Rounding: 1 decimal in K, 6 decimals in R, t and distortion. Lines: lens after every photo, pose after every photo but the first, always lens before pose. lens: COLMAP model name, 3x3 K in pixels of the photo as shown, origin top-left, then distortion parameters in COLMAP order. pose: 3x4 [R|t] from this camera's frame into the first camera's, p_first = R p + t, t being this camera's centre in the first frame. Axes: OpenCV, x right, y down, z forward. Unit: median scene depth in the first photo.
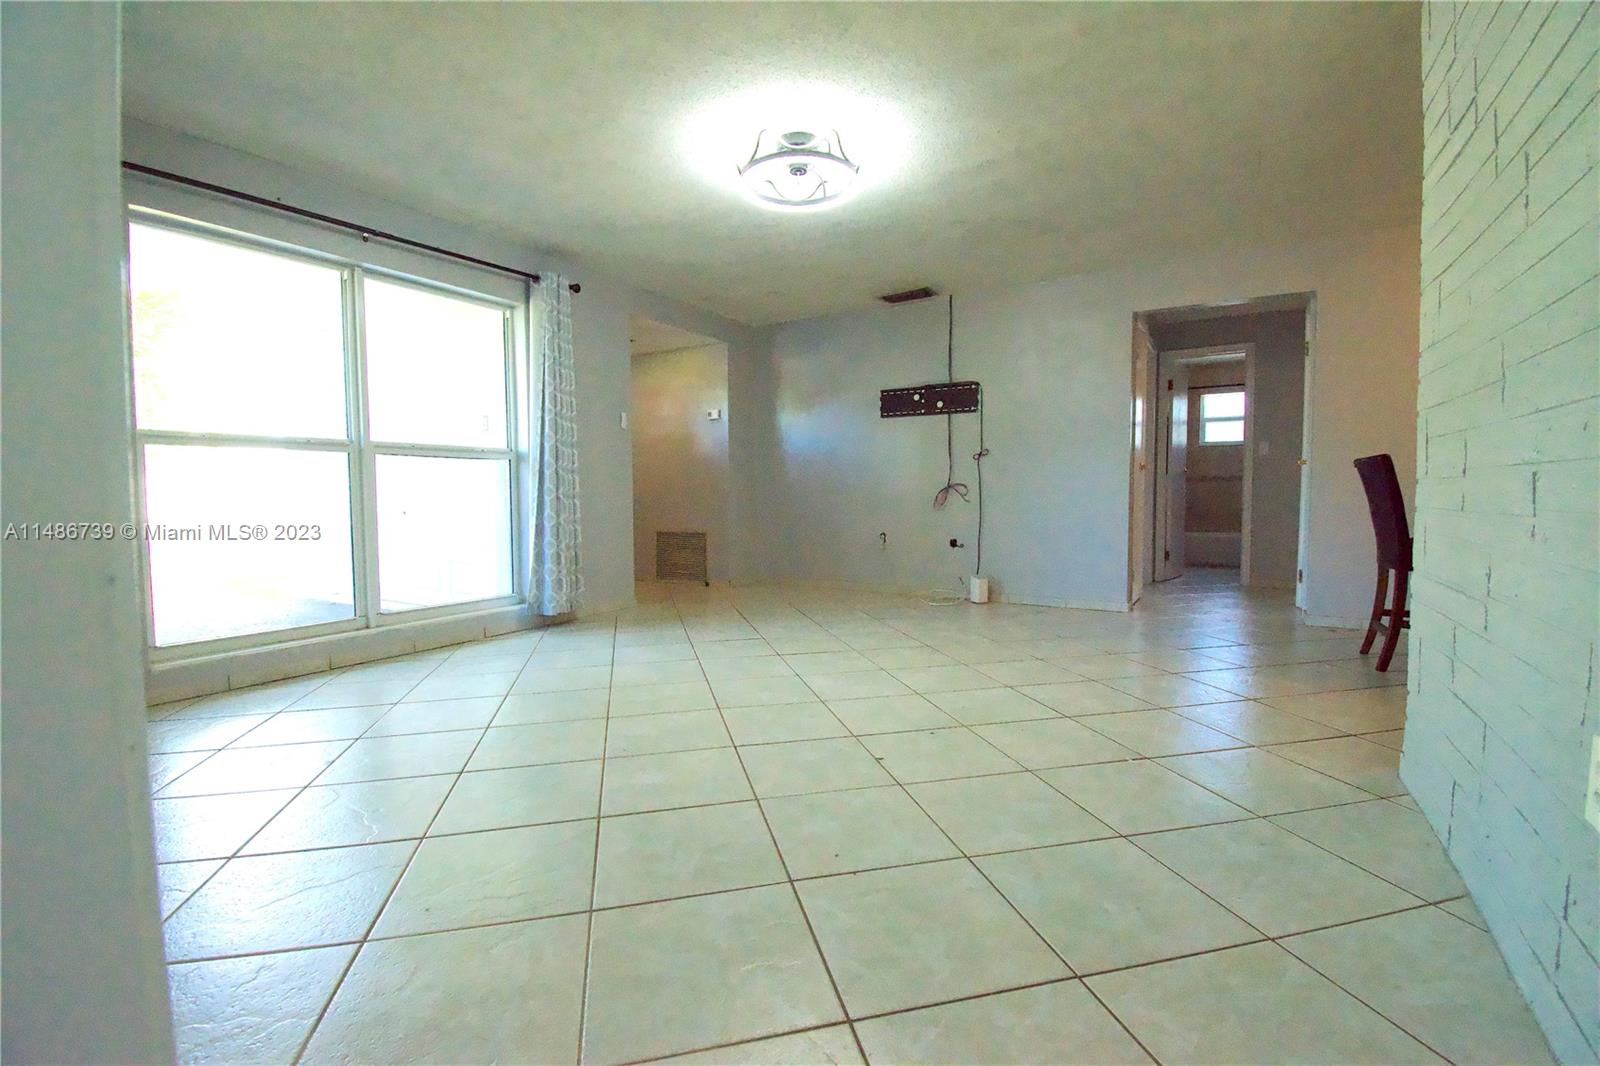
lens RADIAL K [[695.2, 0, 800.8], [0, 695.2, 533.6], [0, 0, 1]] dist [0.003010, -0.017791]
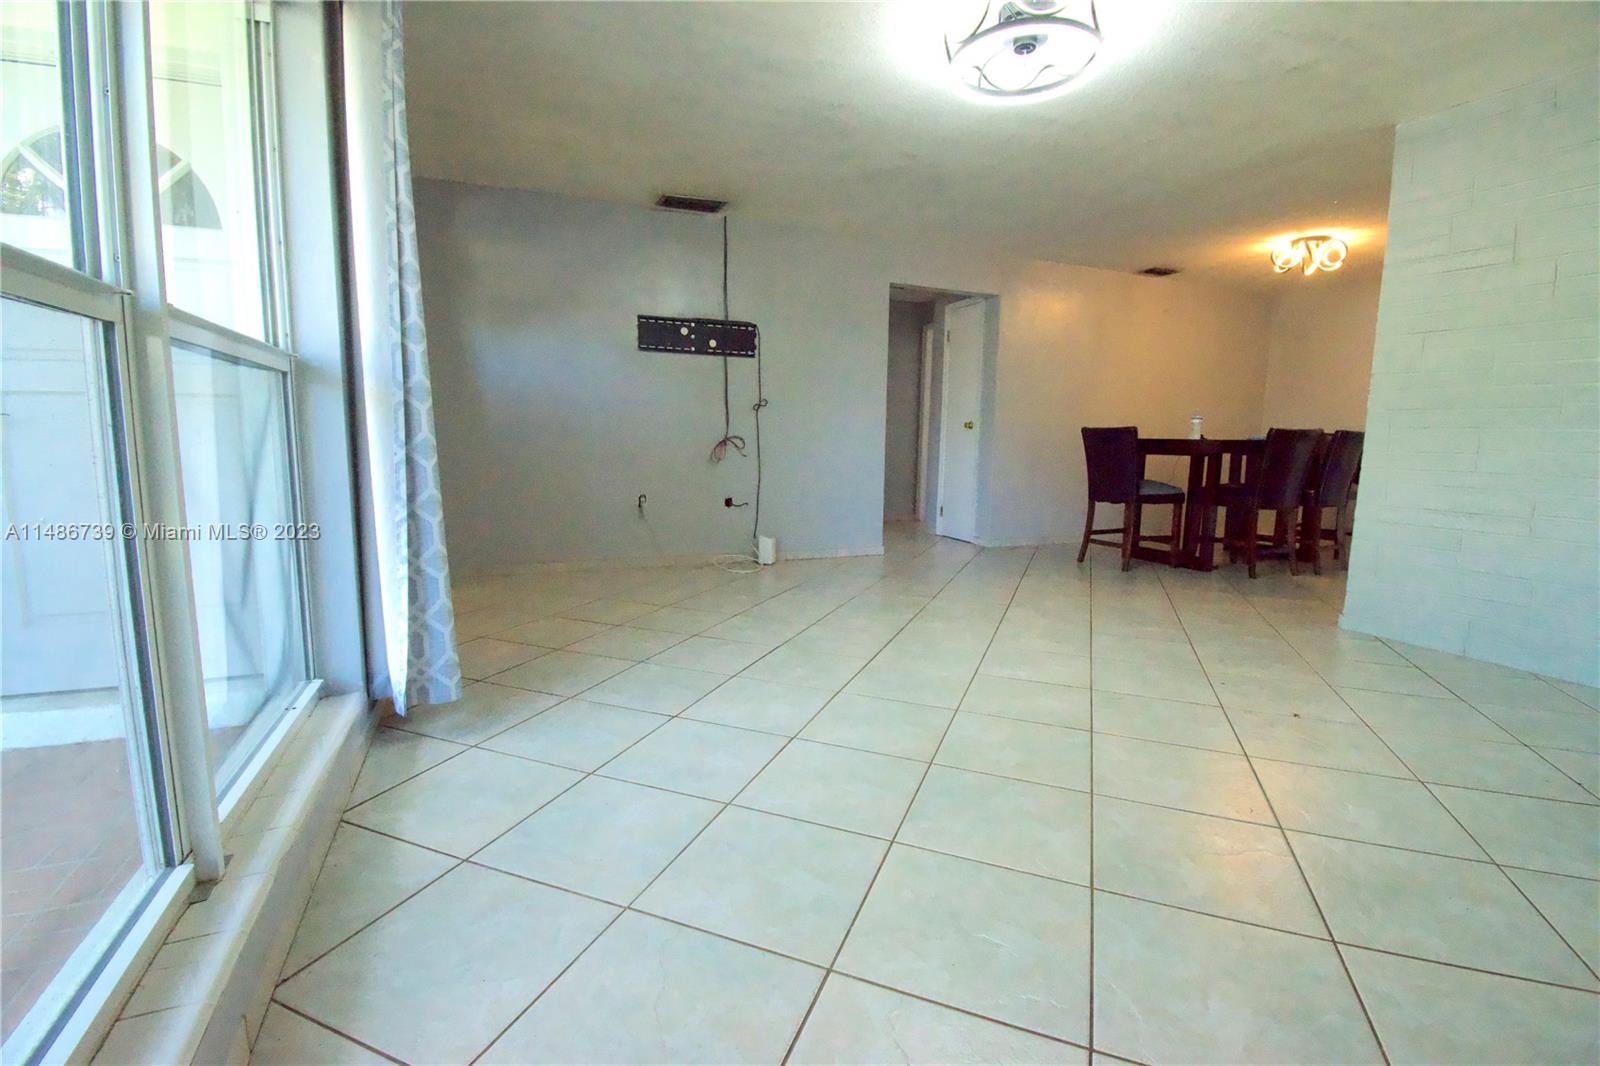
lens RADIAL K [[693.3, 0, 770.3], [0, 693.3, 529.8], [0, 0, 1]] dist [0.002185, -0.016721]
pose [[0.592510, -0.097446, 0.799647, -0.475462], [0.034157, 0.994803, 0.095919, -0.035889], [-0.804838, -0.029519, 0.592759, 0.428237]]
